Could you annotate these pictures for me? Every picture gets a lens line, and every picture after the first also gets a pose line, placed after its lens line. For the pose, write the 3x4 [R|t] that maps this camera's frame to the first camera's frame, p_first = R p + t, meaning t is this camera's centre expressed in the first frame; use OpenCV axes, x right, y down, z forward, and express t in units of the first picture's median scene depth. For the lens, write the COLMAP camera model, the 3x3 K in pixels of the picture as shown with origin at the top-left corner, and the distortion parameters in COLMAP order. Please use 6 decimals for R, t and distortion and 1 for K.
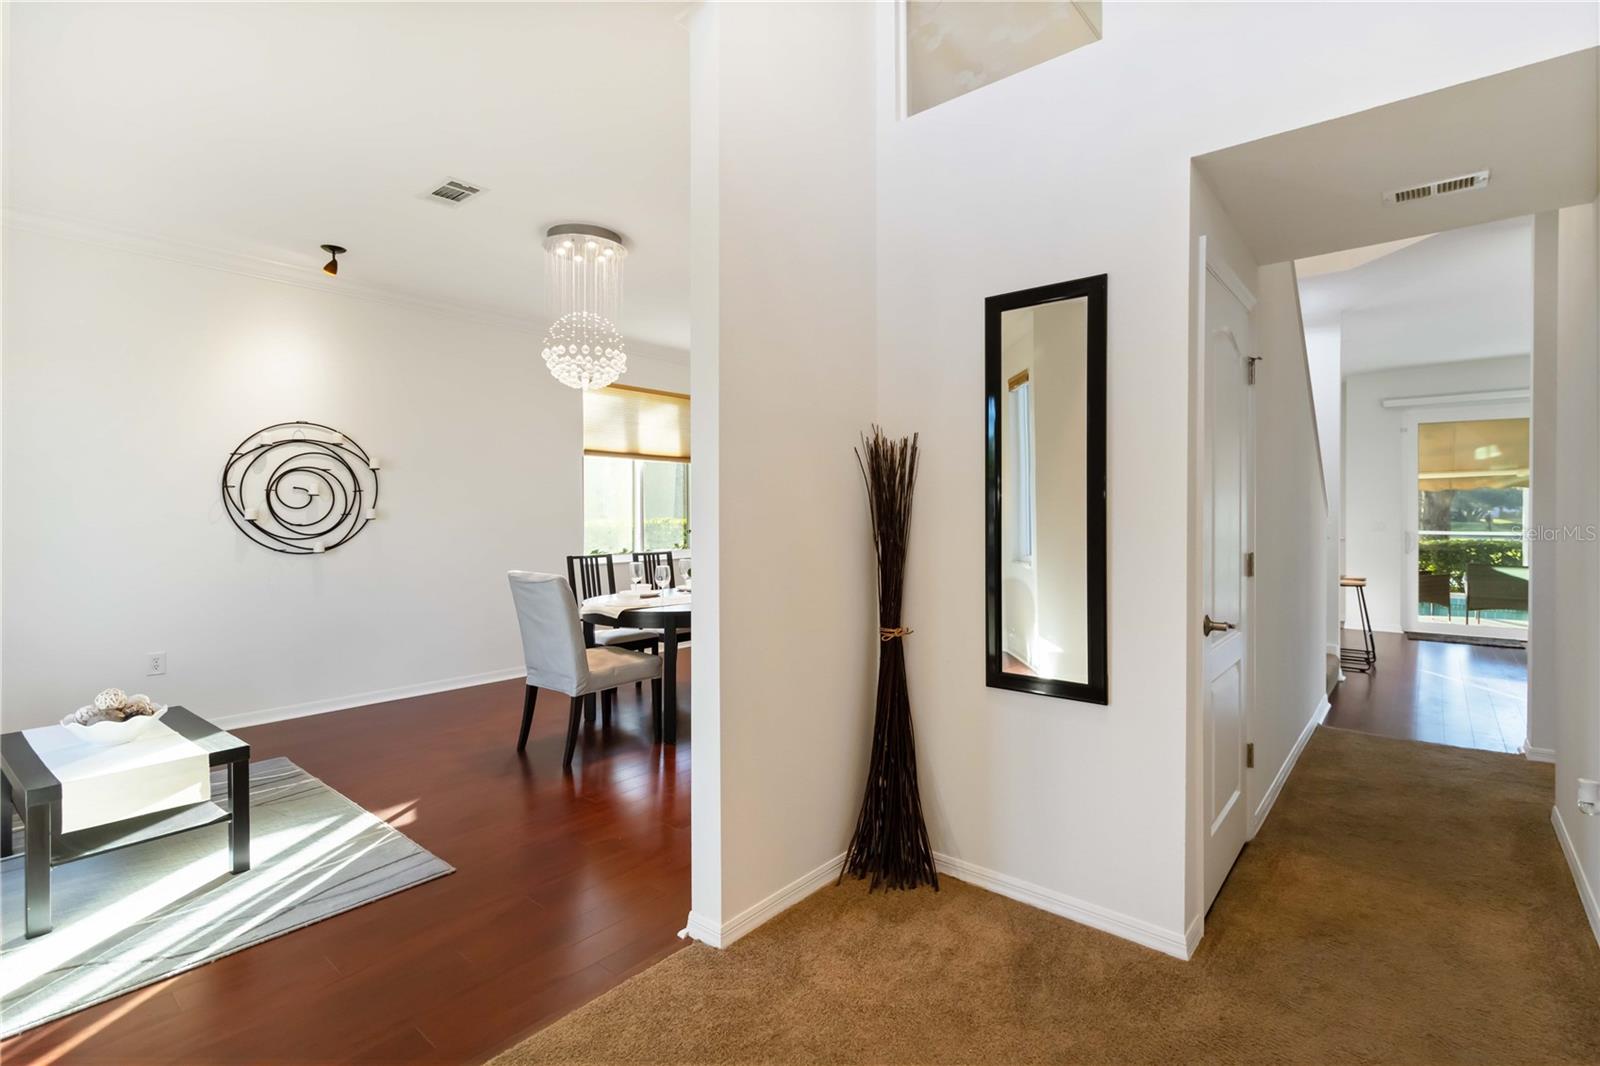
lens RADIAL K [[688.8, 0, 802.6], [0, 688.8, 527.9], [0, 0, 1]] dist [0.000302, 0.000380]
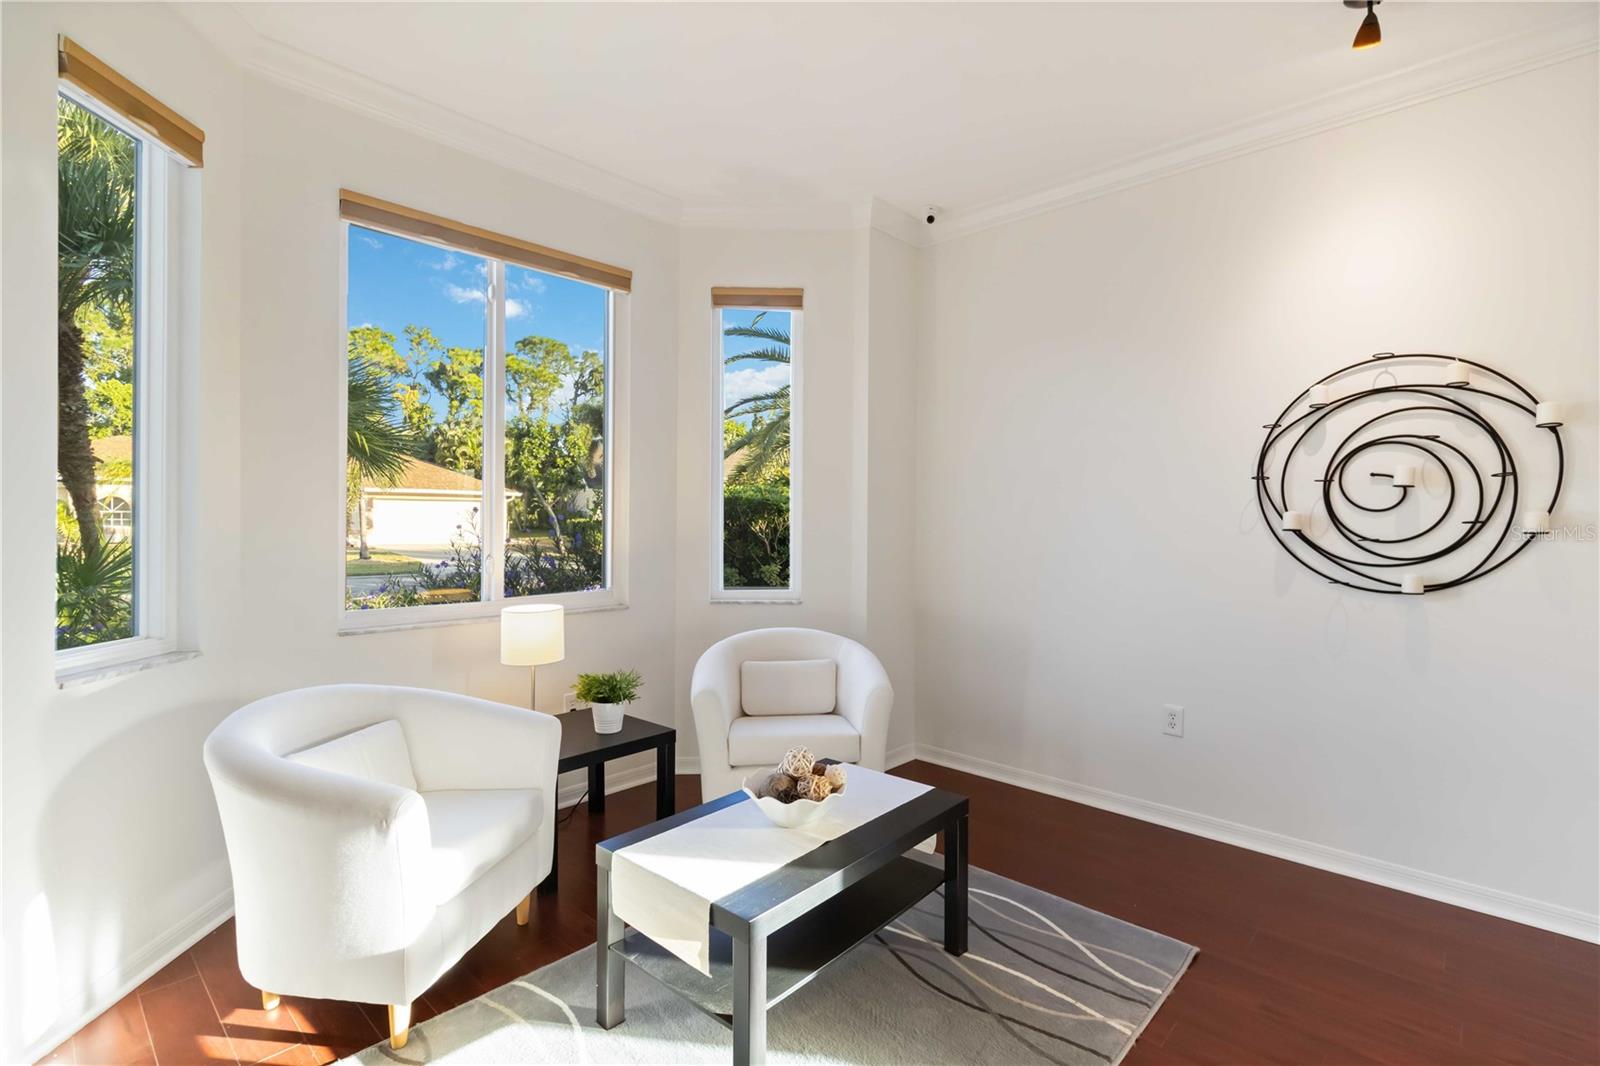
lens RADIAL K [[747.4, 0, 824.7], [0, 747.4, 520.8], [0, 0, 1]] dist [0.000423, 0.000501]
pose [[-0.056653, 0.006176, -0.998375, -0.100316], [-0.023563, 0.999694, 0.007521, -0.014544], [0.998116, 0.023951, -0.056490, 0.594669]]
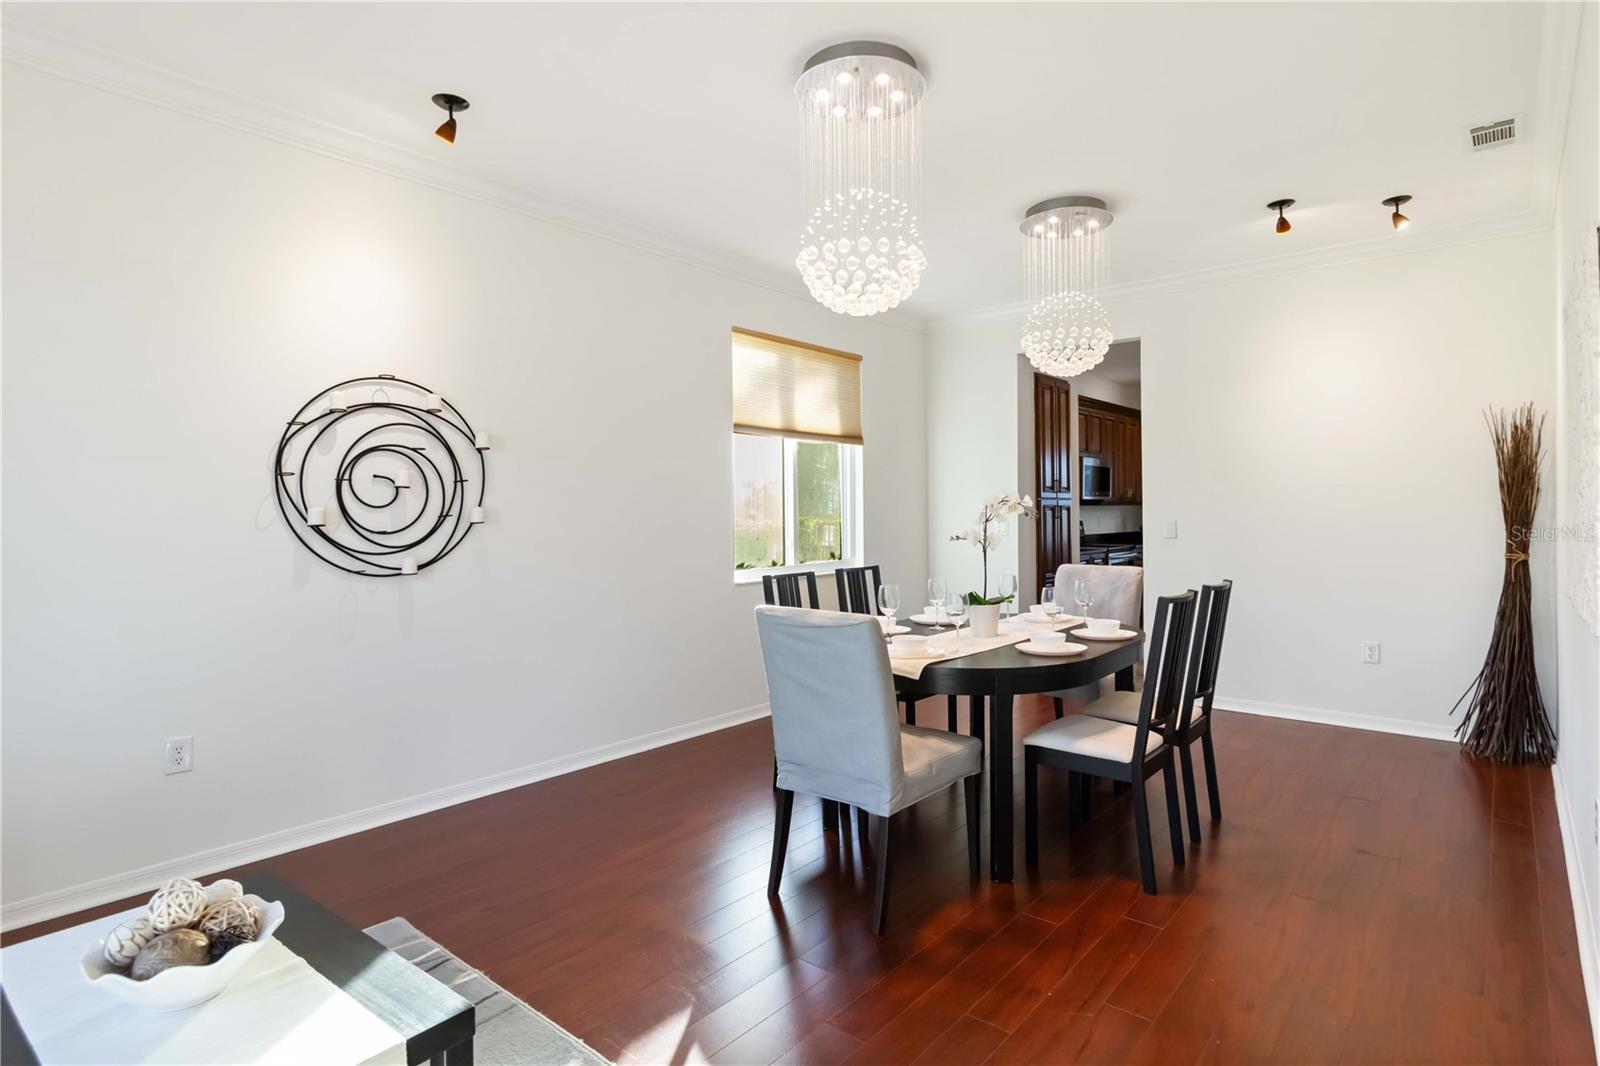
lens RADIAL K [[786.9, 0, 832.6], [0, 786.9, 522.5], [0, 0, 1]] dist [0.001292, -0.000680]
pose [[0.999976, -0.006890, -0.000613, -0.303960], [0.006884, 0.999941, -0.008421, -0.004678], [0.000671, 0.008417, 0.999964, 0.251165]]
